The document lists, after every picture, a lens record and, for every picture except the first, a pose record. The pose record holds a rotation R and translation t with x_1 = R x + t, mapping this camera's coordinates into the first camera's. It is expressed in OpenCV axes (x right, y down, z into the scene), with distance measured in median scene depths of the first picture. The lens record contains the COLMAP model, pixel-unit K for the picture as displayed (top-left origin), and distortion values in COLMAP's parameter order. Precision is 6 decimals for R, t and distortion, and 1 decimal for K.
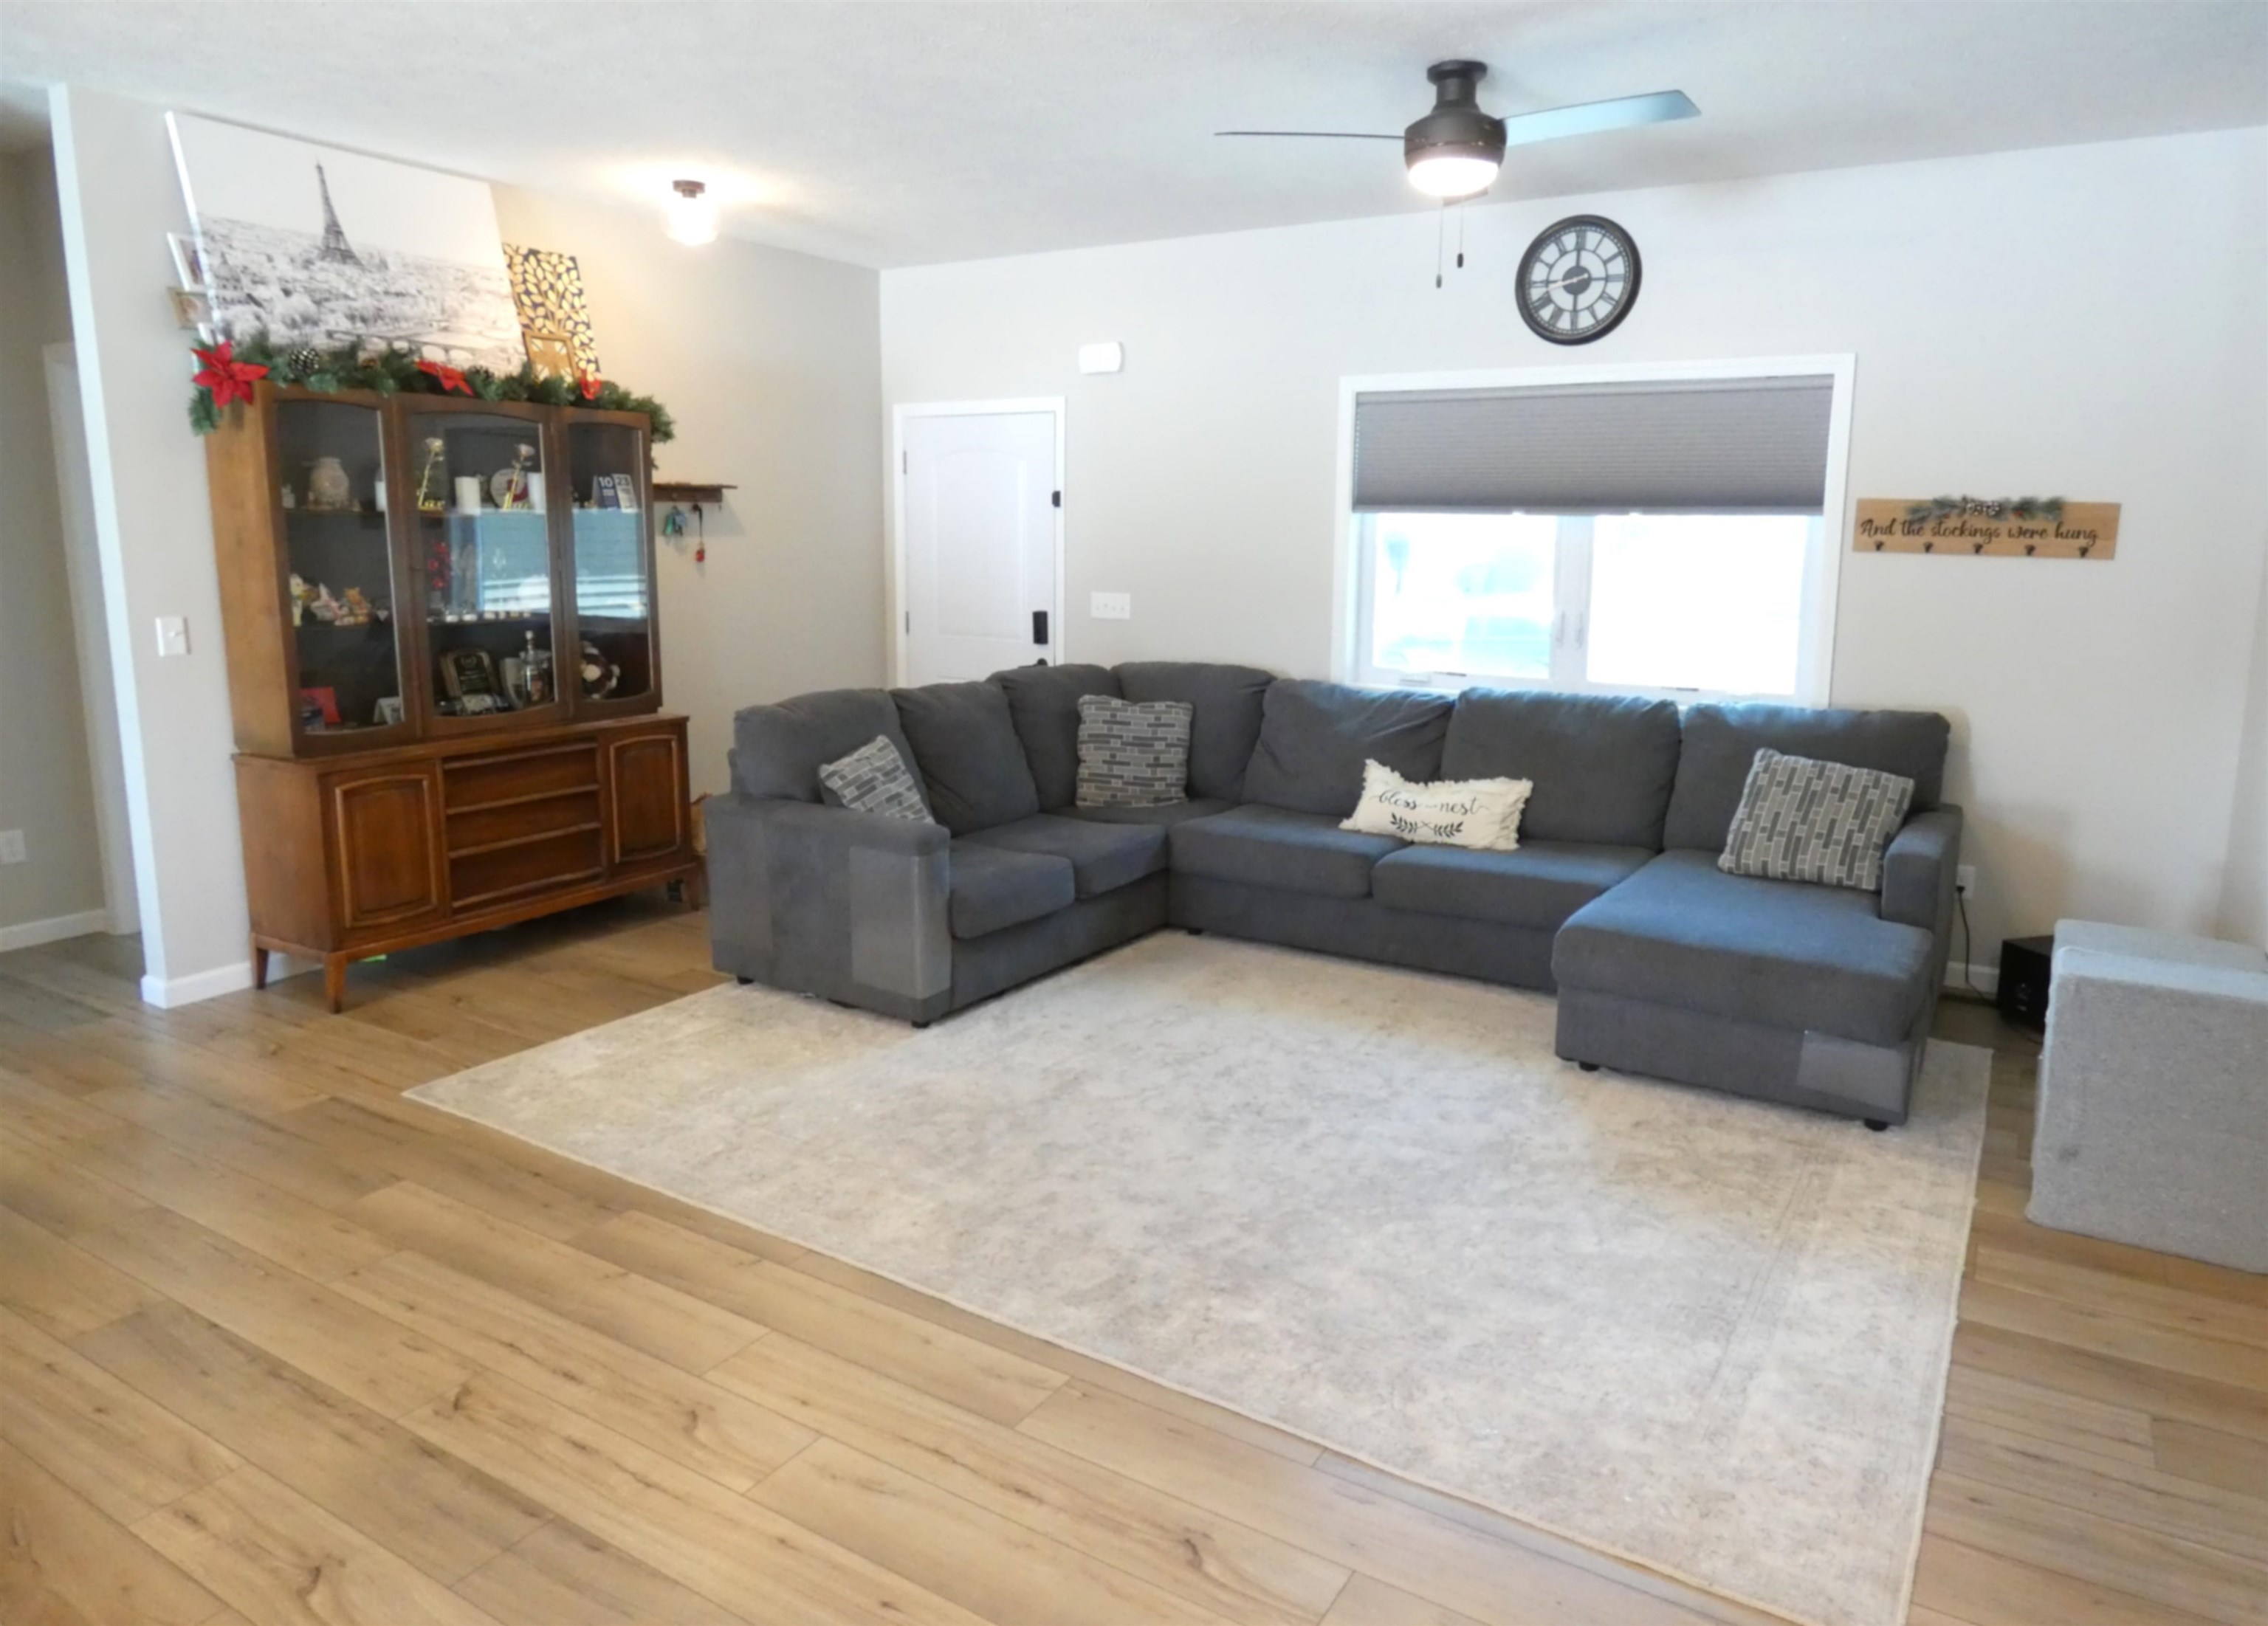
lens RADIAL K [[1420.7, 0, 1135.7], [0, 1420.7, 779.6], [0, 0, 1]] dist [-0.031418, -0.000079]
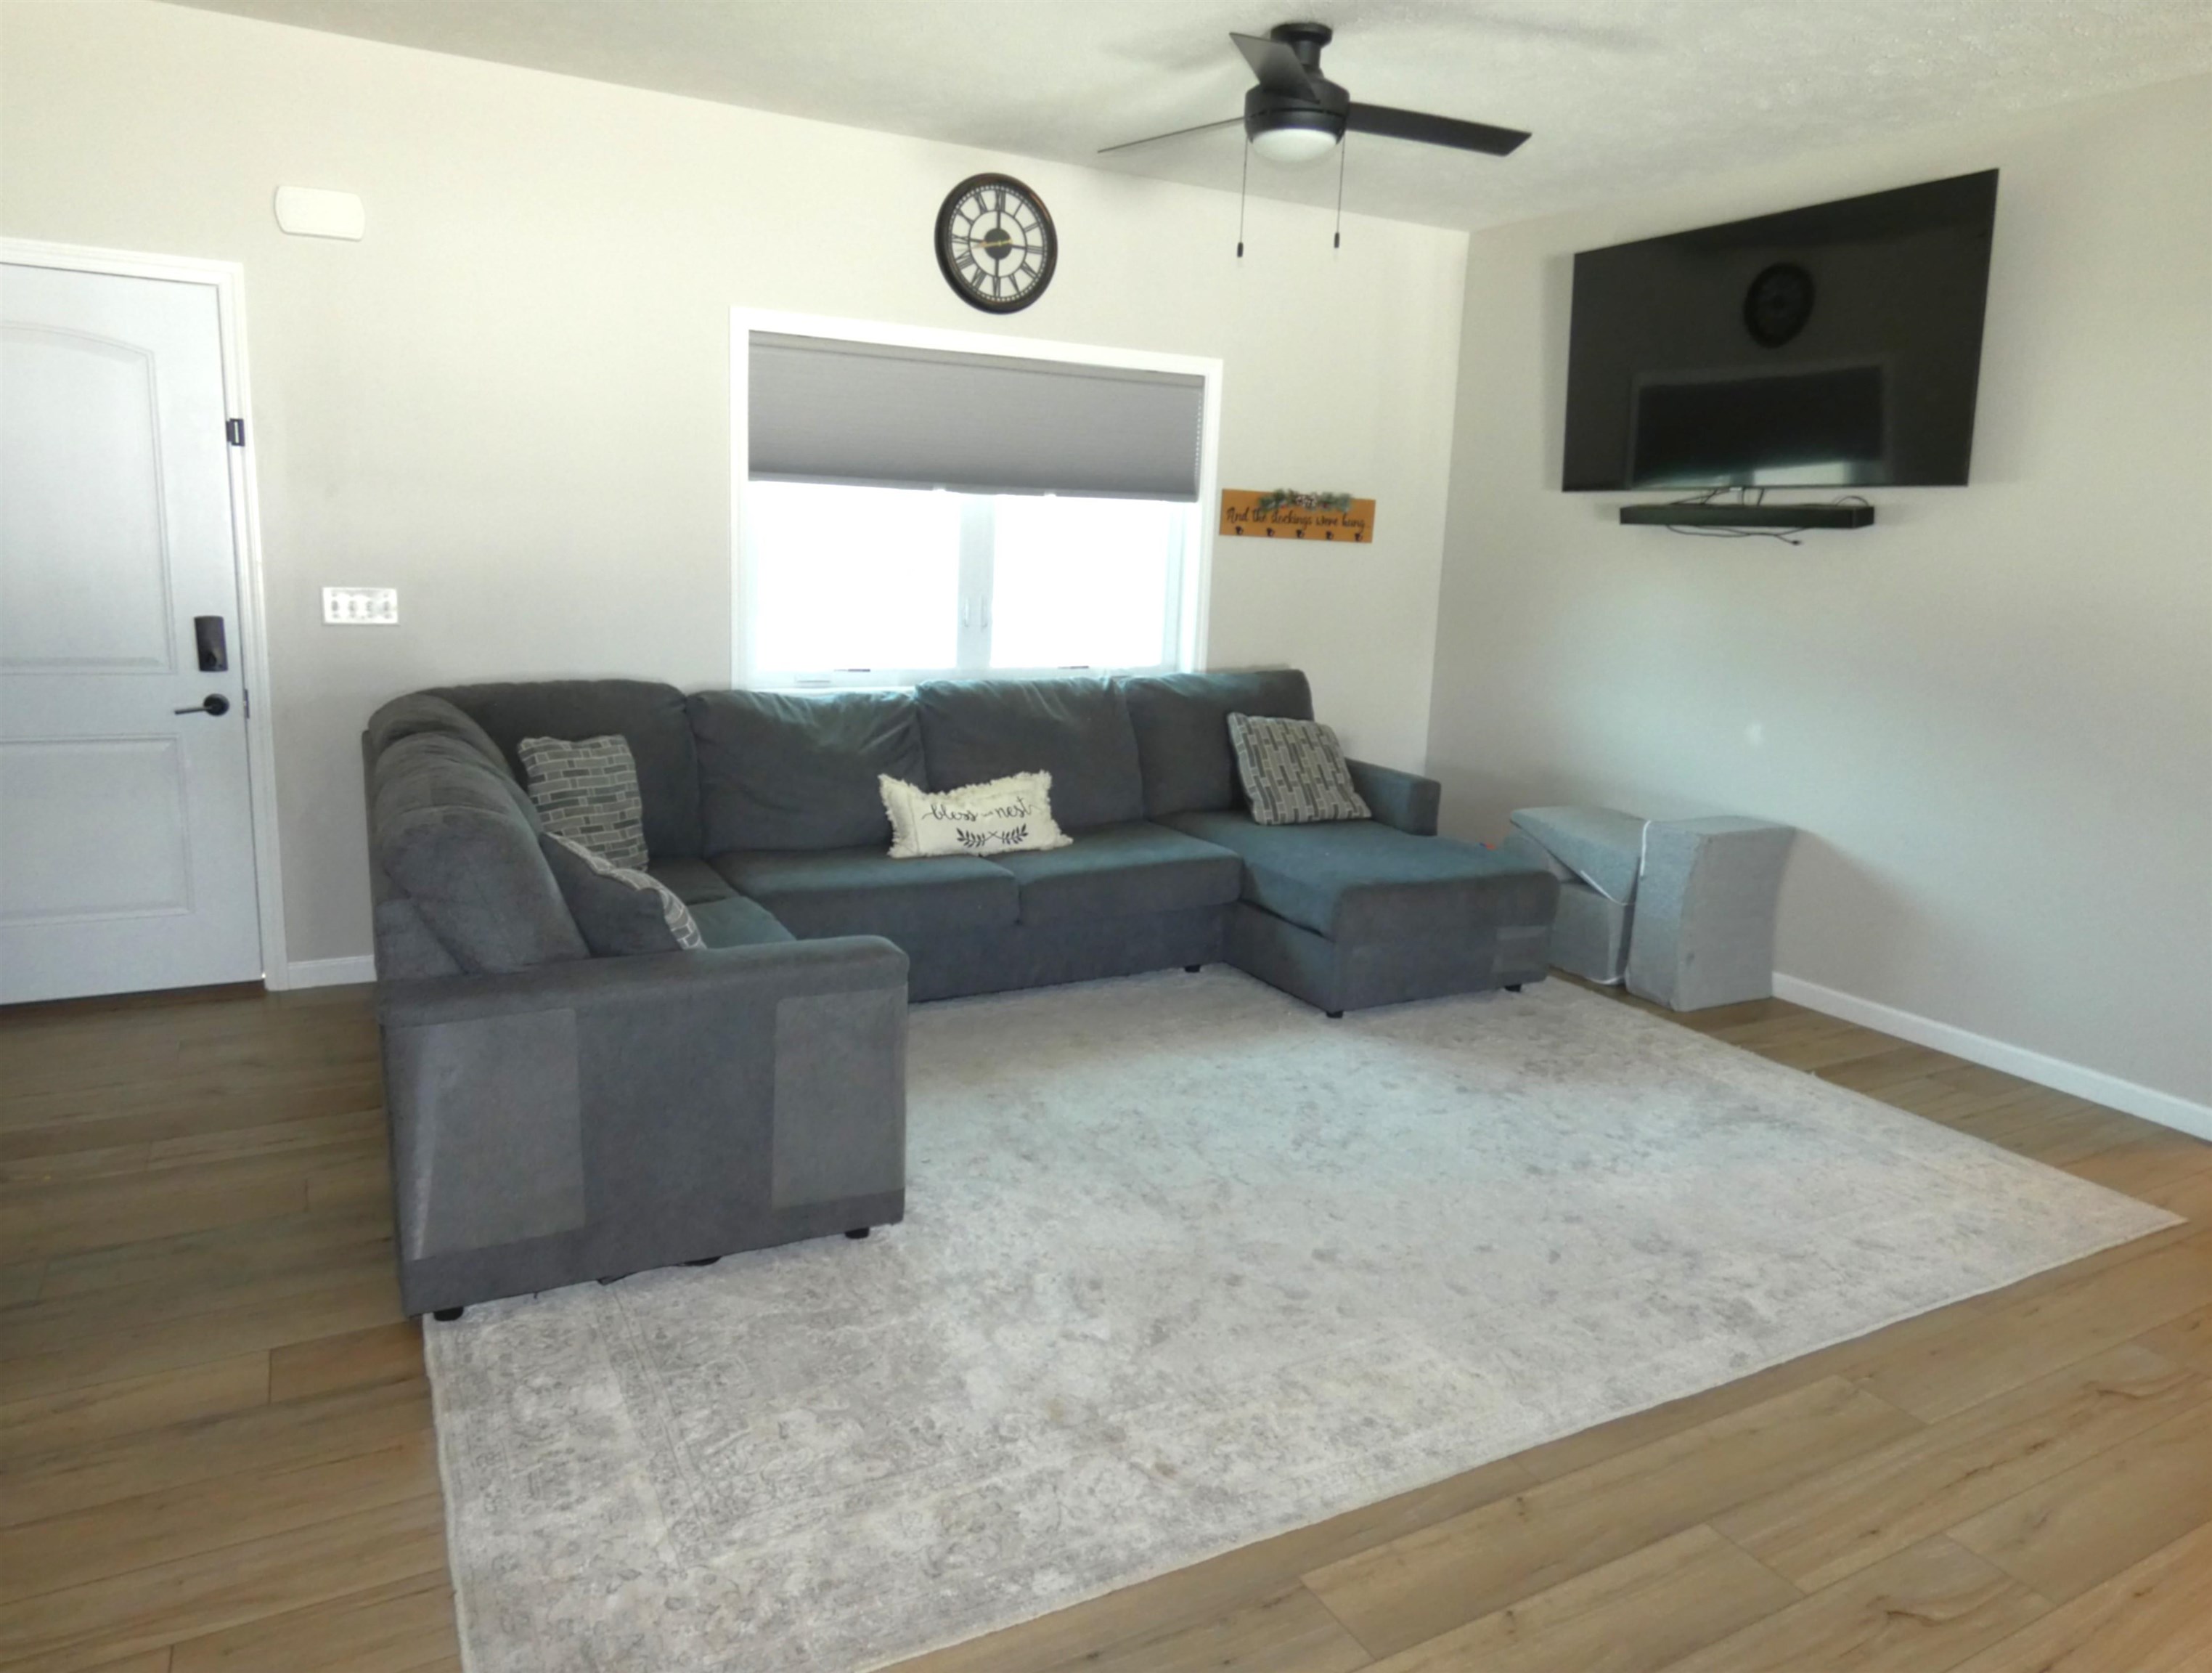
lens RADIAL K [[1493.9, 0, 1106.0], [0, 1493.9, 836.5], [0, 0, 1]] dist [-0.004613, -0.001305]
pose [[0.487164, -0.167172, 0.857161, -0.620017], [0.118454, 0.985086, 0.124799, -0.083143], [-0.865240, 0.040736, 0.499701, 0.482389]]
